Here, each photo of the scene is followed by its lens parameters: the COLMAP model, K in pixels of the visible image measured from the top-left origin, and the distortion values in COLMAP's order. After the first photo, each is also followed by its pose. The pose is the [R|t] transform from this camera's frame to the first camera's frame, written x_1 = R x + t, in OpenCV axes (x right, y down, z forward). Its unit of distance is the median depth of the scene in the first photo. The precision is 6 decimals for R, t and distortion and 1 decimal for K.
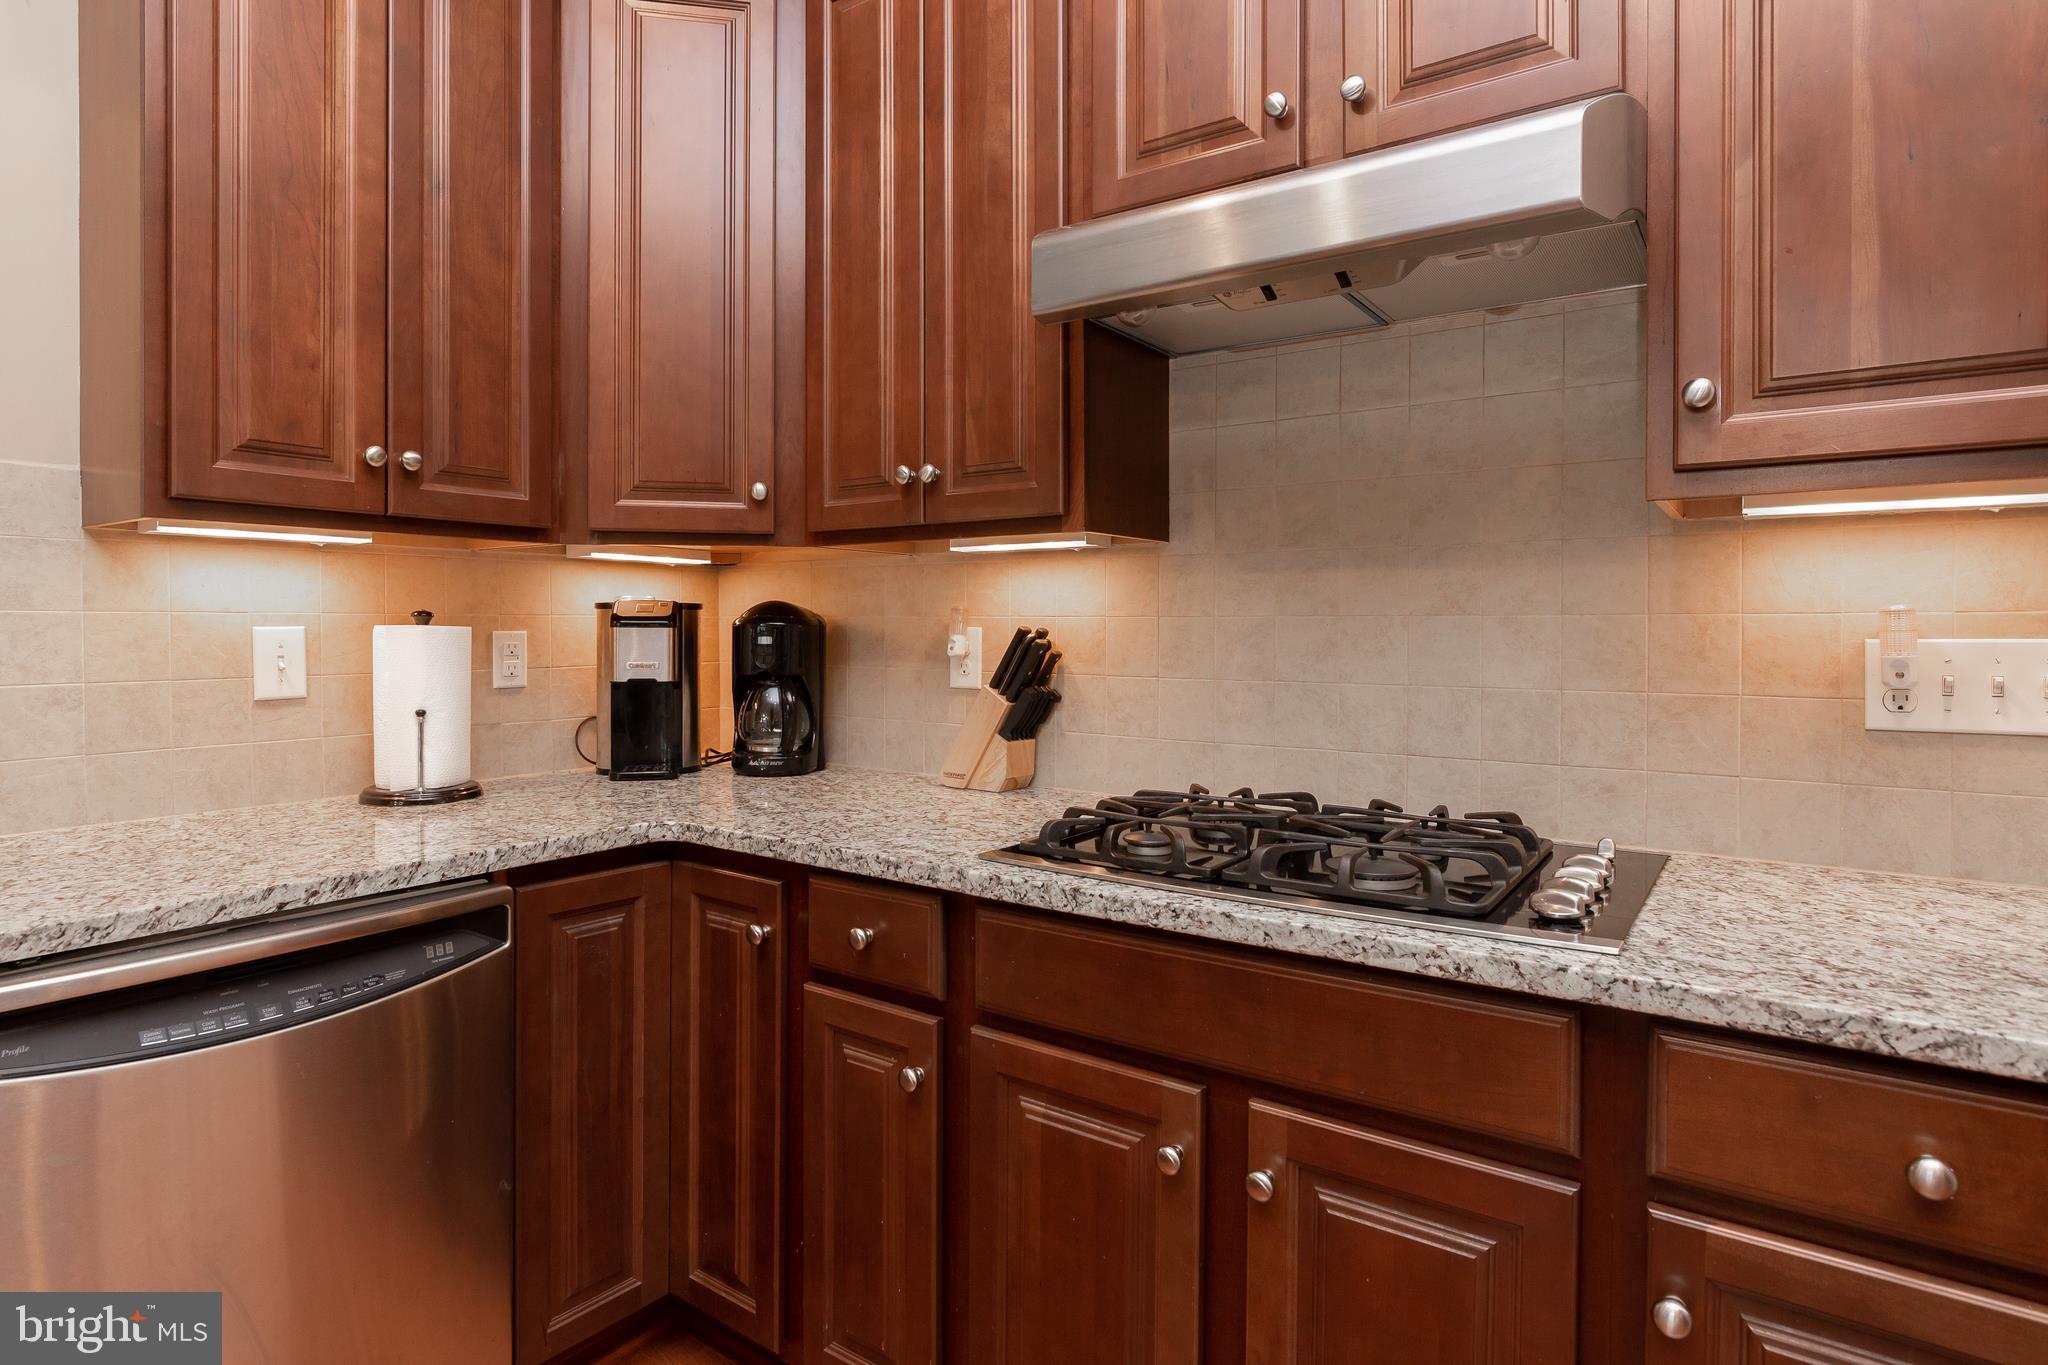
lens RADIAL K [[1083.2, 0, 1027.8], [0, 1083.2, 641.4], [0, 0, 1]] dist [-0.006145, -0.000828]
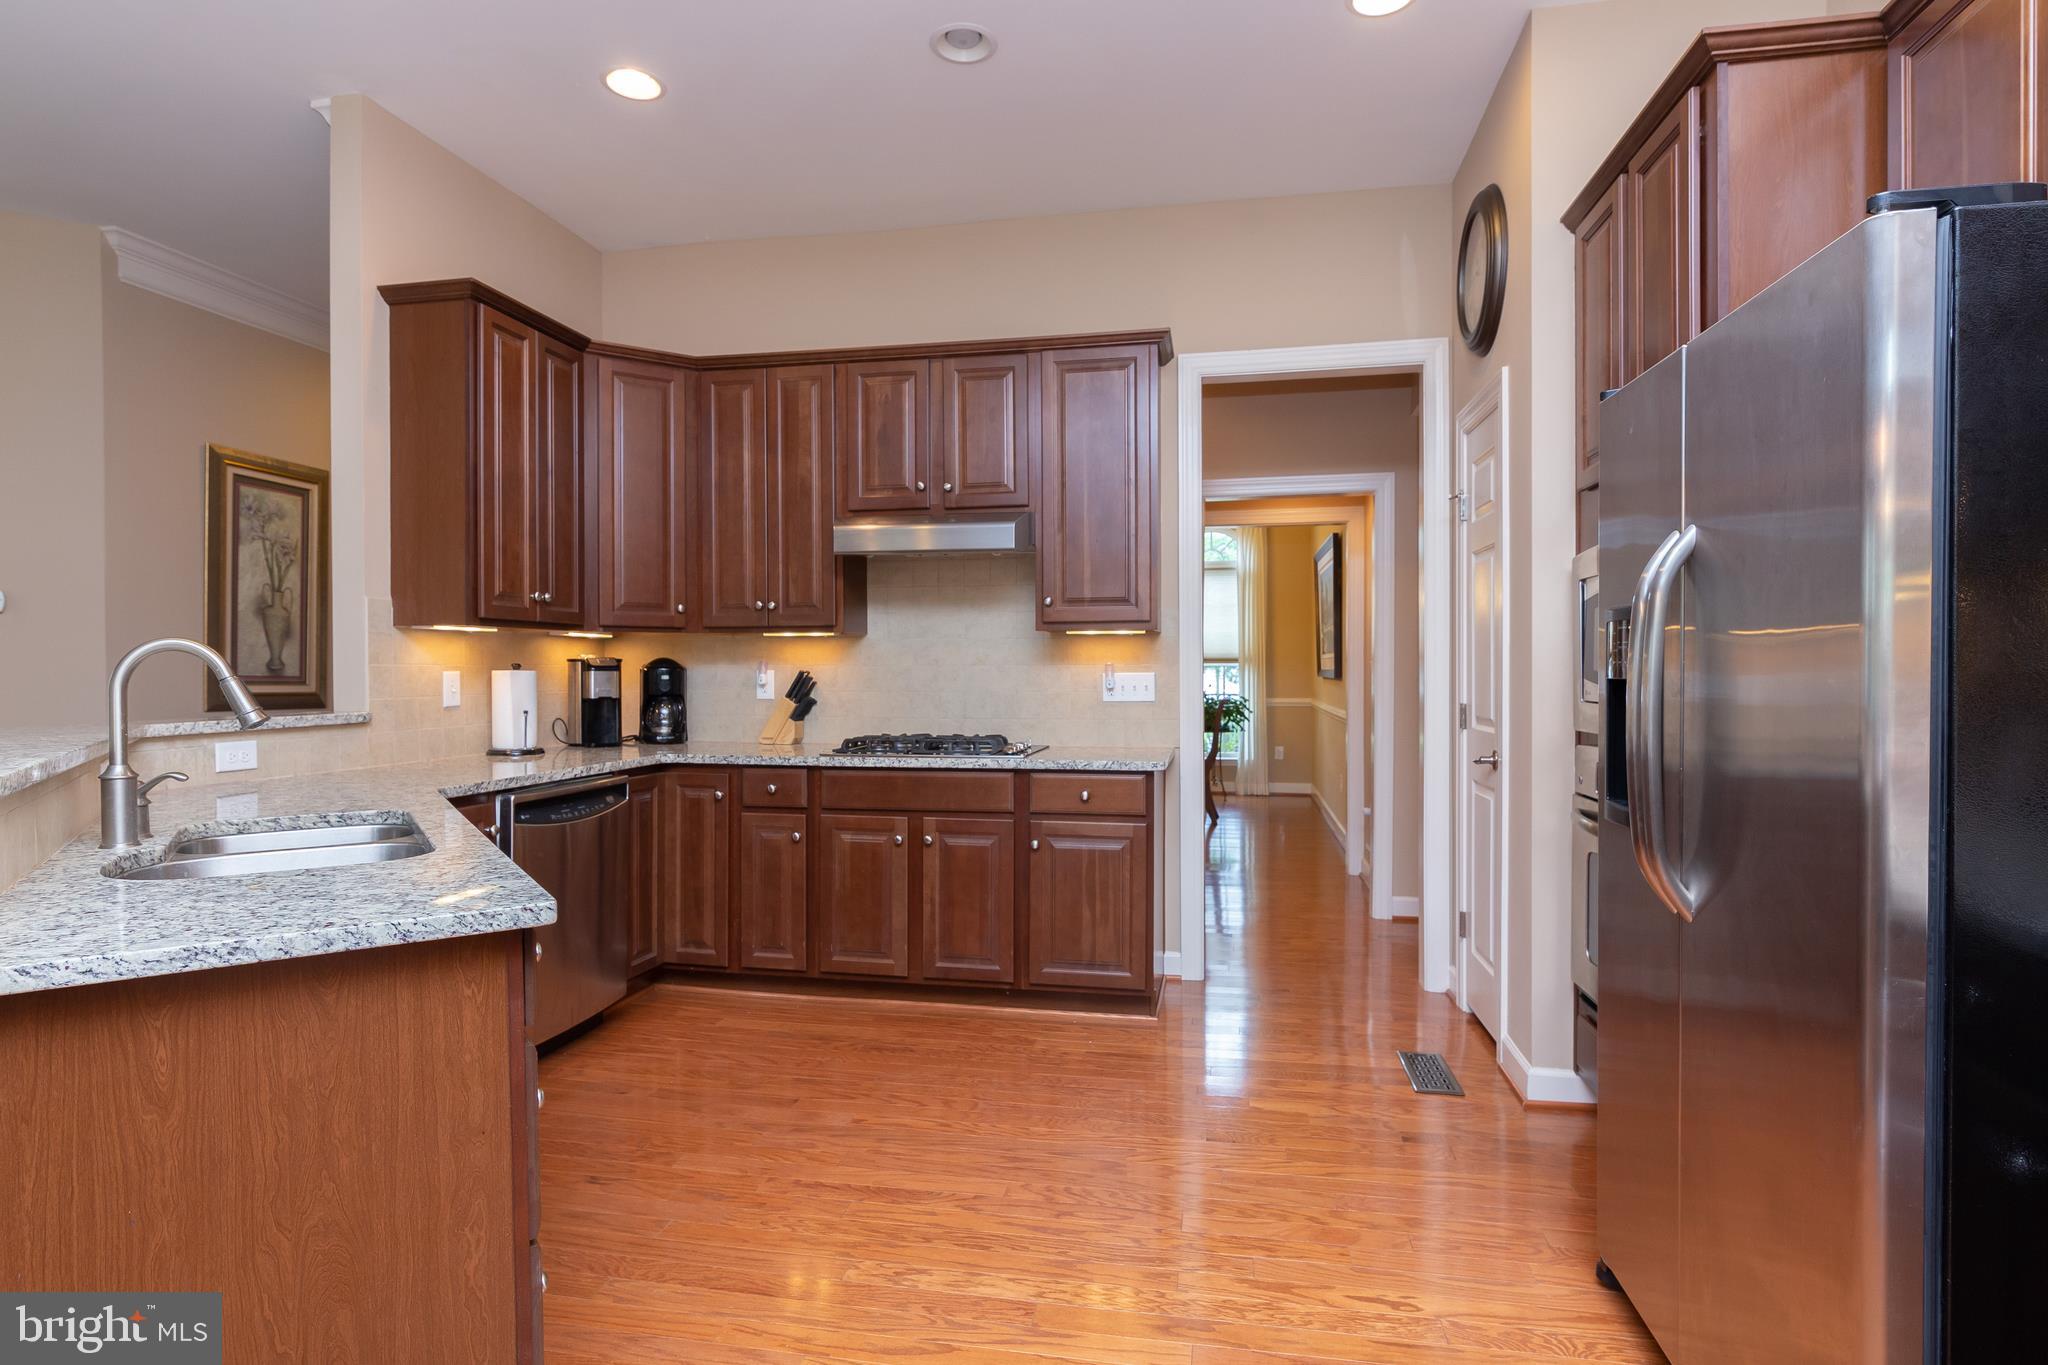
lens RADIAL K [[1066.8, 0, 1030.0], [0, 1066.8, 680.8], [0, 0, 1]] dist [-0.005171, -0.000856]
pose [[0.909964, -0.007805, 0.414614, -0.555924], [0.009743, 0.999949, -0.002560, 0.020962], [-0.414573, 0.006369, 0.909994, -1.371141]]
